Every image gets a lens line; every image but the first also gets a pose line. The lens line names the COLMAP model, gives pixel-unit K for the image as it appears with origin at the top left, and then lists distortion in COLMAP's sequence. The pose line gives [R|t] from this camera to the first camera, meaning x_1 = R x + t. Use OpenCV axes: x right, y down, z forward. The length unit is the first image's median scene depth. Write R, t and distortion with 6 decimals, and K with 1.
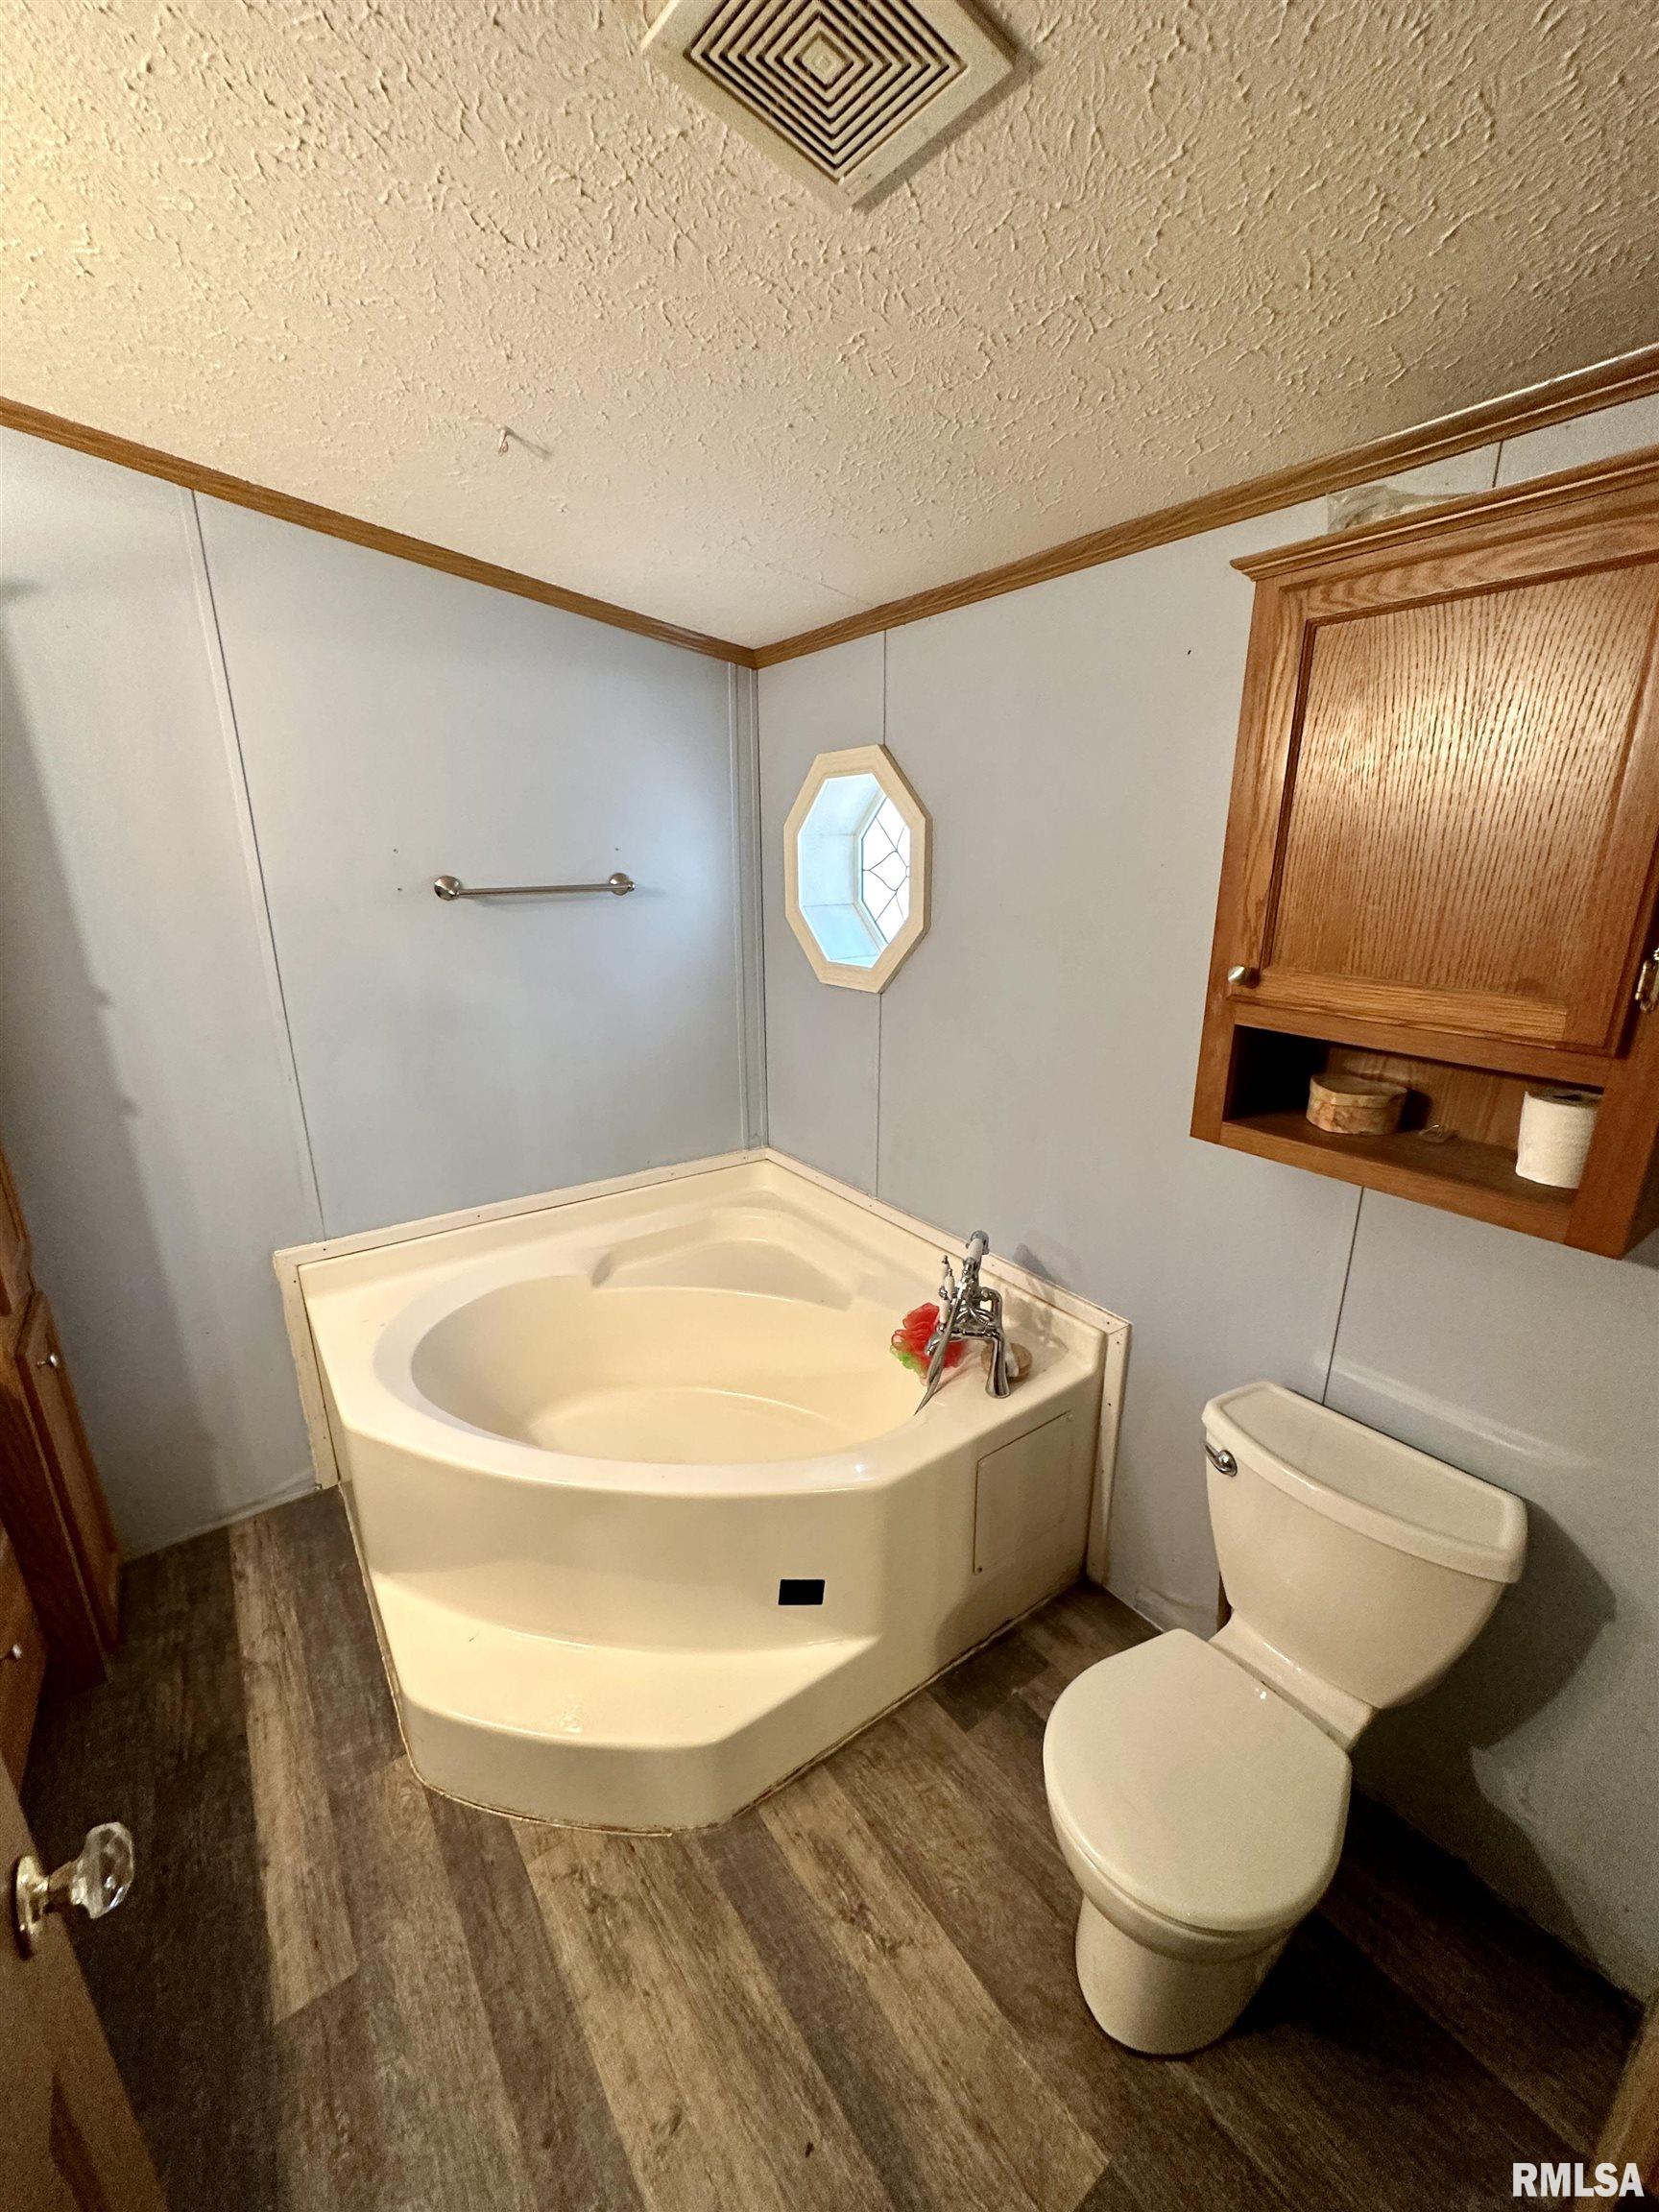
lens RADIAL K [[880.9, 0, 832.3], [0, 880.9, 1109.2], [0, 0, 1]] dist [-0.000538, 0.000370]
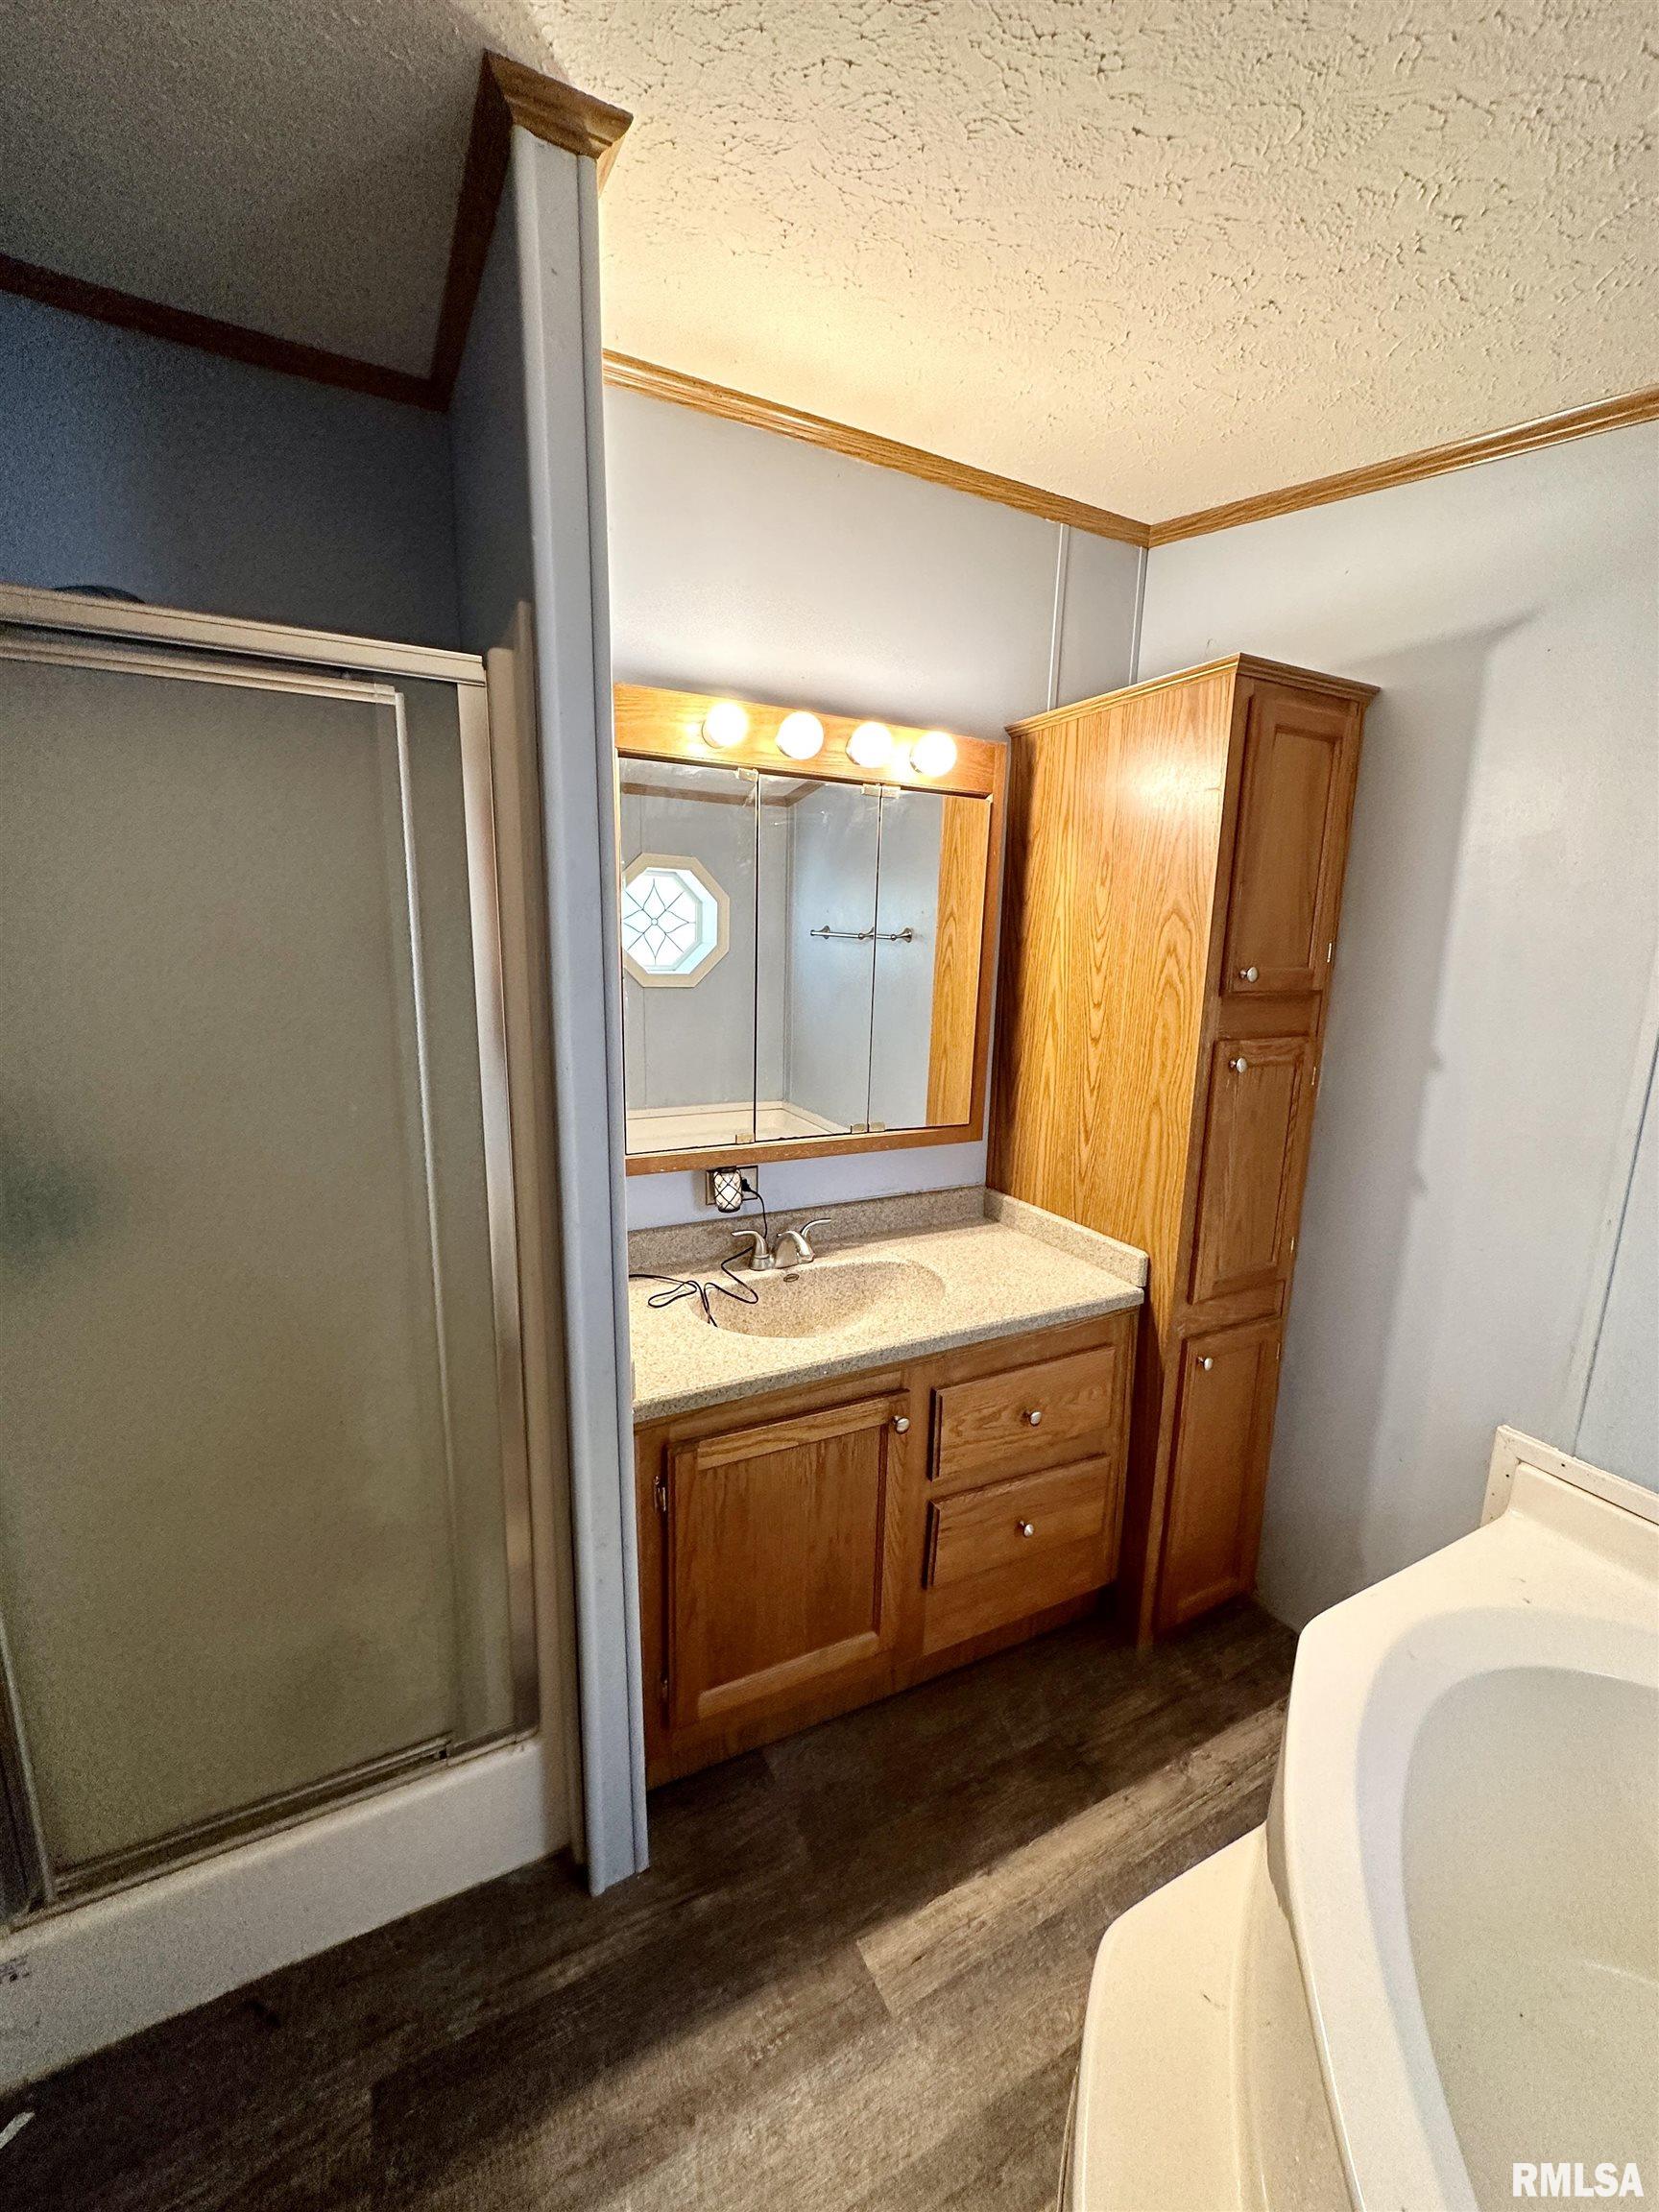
lens RADIAL K [[880.9, 0, 827.7], [0, 880.9, 1104.2], [0, 0, 1]] dist [-0.000538, 0.000370]
pose [[-0.152073, 0.184572, -0.970982, 0.187491], [-0.304753, 0.925786, 0.223711, -0.116207], [0.940212, 0.329930, -0.084538, 0.584732]]
